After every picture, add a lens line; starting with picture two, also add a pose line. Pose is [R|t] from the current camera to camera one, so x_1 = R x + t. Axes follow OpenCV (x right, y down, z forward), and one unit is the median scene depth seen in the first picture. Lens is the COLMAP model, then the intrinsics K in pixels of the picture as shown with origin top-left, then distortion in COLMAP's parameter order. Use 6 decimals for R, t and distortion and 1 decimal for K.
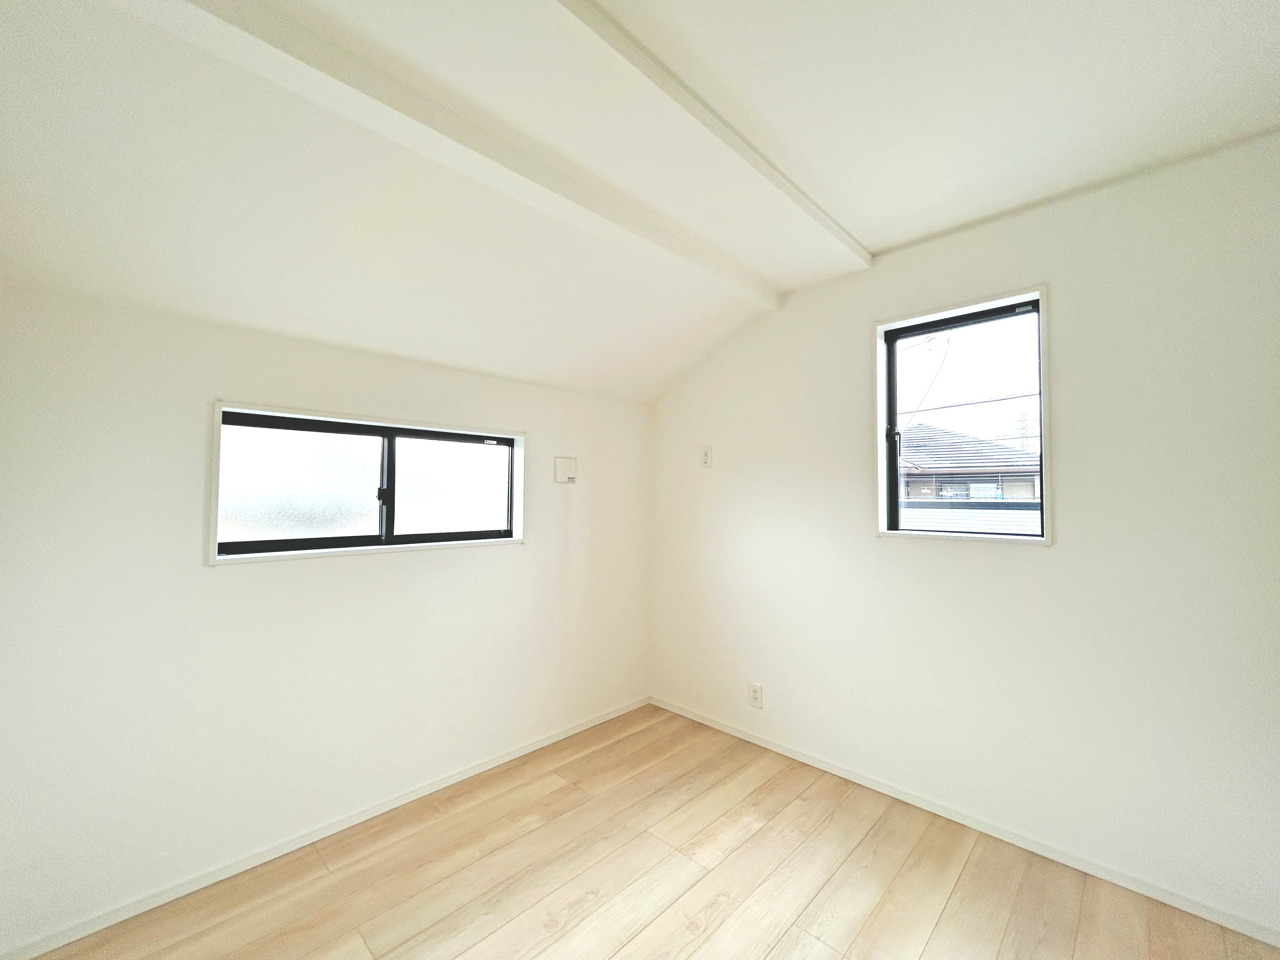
lens RADIAL K [[515.1, 0, 648.5], [0, 515.1, 479.1], [0, 0, 1]] dist [-0.000365, 0.000027]
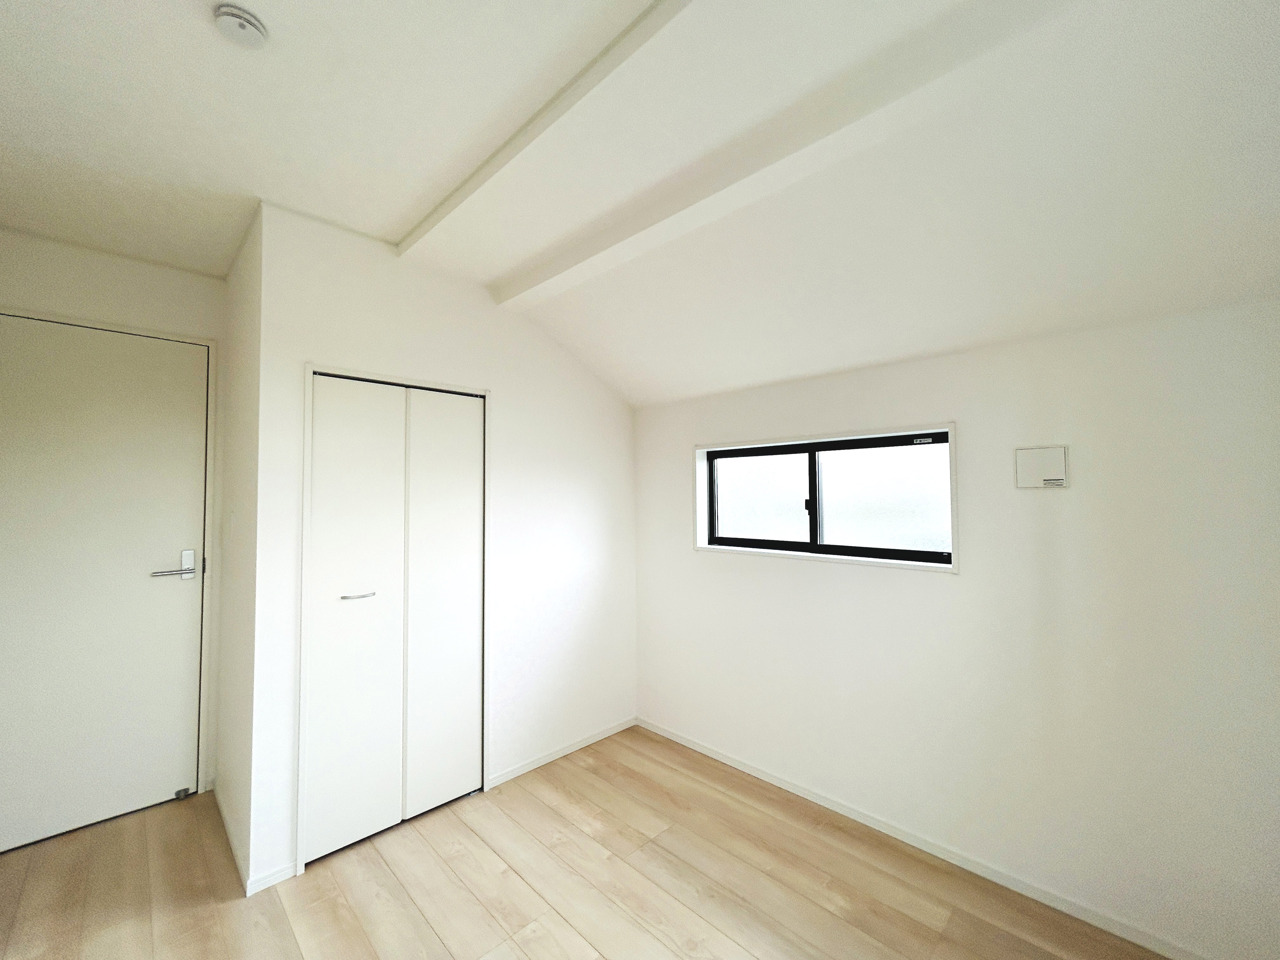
lens RADIAL K [[515.1, 0, 648.4], [0, 515.1, 486.3], [0, 0, 1]] dist [-0.000365, 0.000027]
pose [[-0.011844, -0.035303, -0.999306, 0.600916], [0.024773, 0.999059, -0.035588, 0.019988], [0.999623, -0.025177, -0.010958, 0.697646]]
